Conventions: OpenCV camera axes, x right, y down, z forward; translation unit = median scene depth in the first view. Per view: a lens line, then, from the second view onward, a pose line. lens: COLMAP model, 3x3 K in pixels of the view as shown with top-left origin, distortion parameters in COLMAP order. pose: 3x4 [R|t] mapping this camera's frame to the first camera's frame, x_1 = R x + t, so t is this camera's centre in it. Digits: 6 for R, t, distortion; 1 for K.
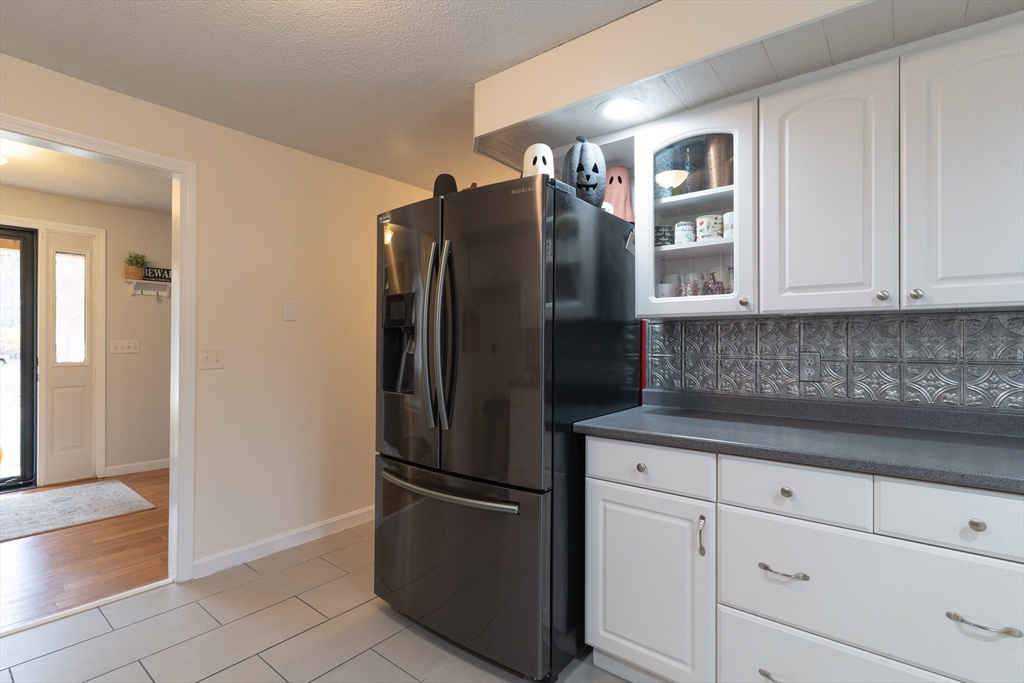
lens RADIAL K [[499.6, 0, 510.0], [0, 499.6, 349.9], [0, 0, 1]] dist [0.000991, 0.000434]
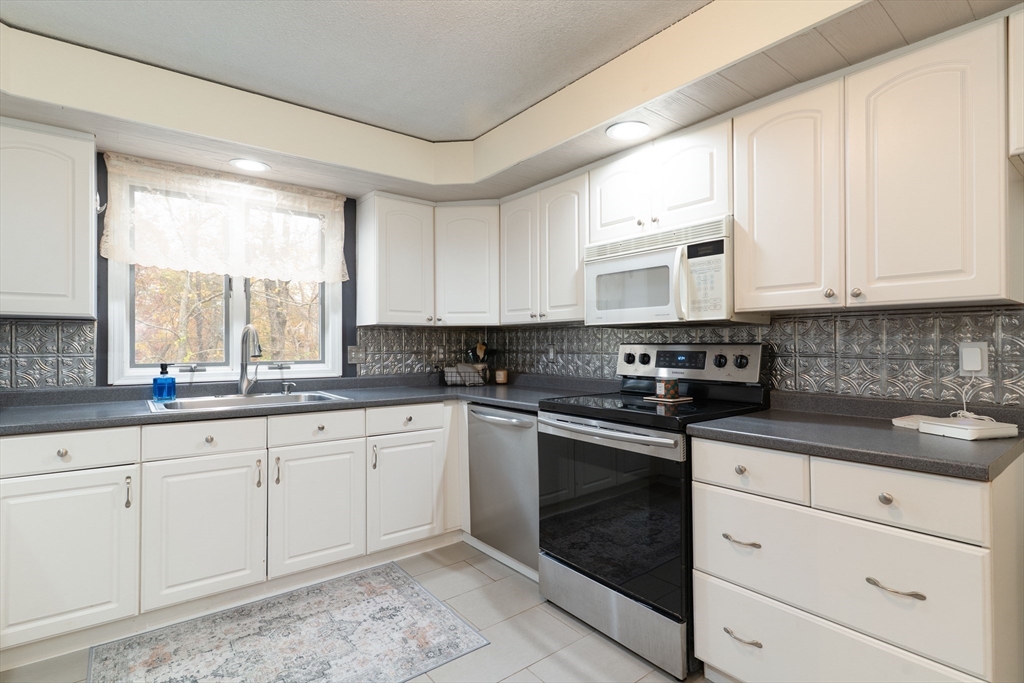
lens RADIAL K [[507.0, 0, 507.2], [0, 507.0, 345.8], [0, 0, 1]] dist [0.006361, -0.001811]
pose [[0.976144, -0.012826, -0.216746, 0.299423], [0.011764, 0.999912, -0.006193, 0.002890], [0.216806, 0.003496, 0.976208, -0.251441]]
